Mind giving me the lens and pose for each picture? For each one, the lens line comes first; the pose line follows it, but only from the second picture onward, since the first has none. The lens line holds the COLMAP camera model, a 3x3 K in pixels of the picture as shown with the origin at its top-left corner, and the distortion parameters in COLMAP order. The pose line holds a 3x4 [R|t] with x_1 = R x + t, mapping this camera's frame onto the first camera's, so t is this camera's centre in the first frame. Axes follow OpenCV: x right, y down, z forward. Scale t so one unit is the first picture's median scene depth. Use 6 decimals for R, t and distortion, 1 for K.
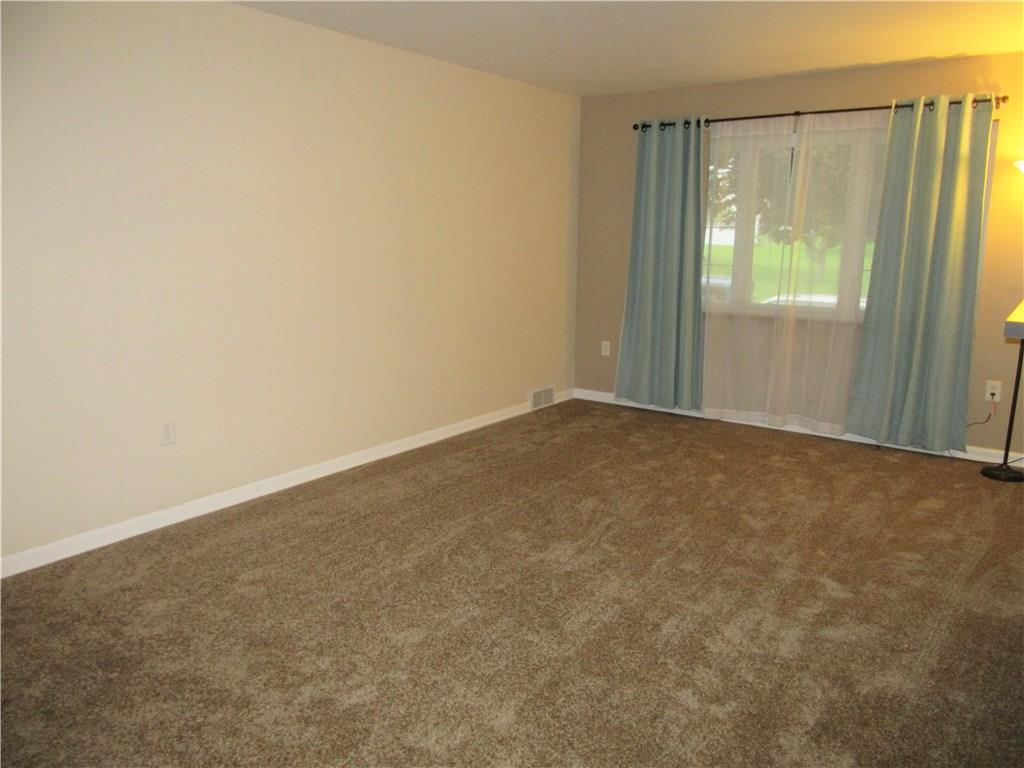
lens RADIAL K [[746.6, 0, 512.0], [0, 746.6, 384.0], [0, 0, 1]] dist [-0.045401, -0.004420]
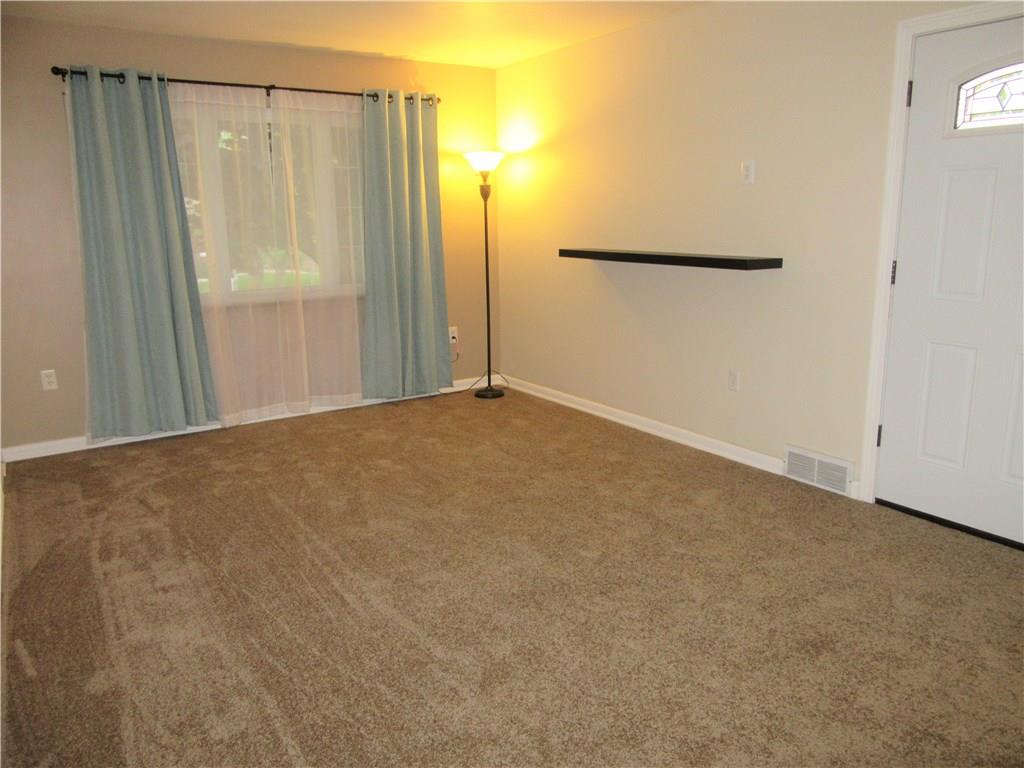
lens RADIAL K [[762.9, 0, 512.0], [0, 762.9, 384.0], [0, 0, 1]] dist [-0.003306, 0.000095]
pose [[0.333712, -0.216391, 0.917503, -0.479841], [0.198314, 0.967631, 0.156083, -0.083716], [-0.921579, 0.129867, 0.365824, 0.385563]]
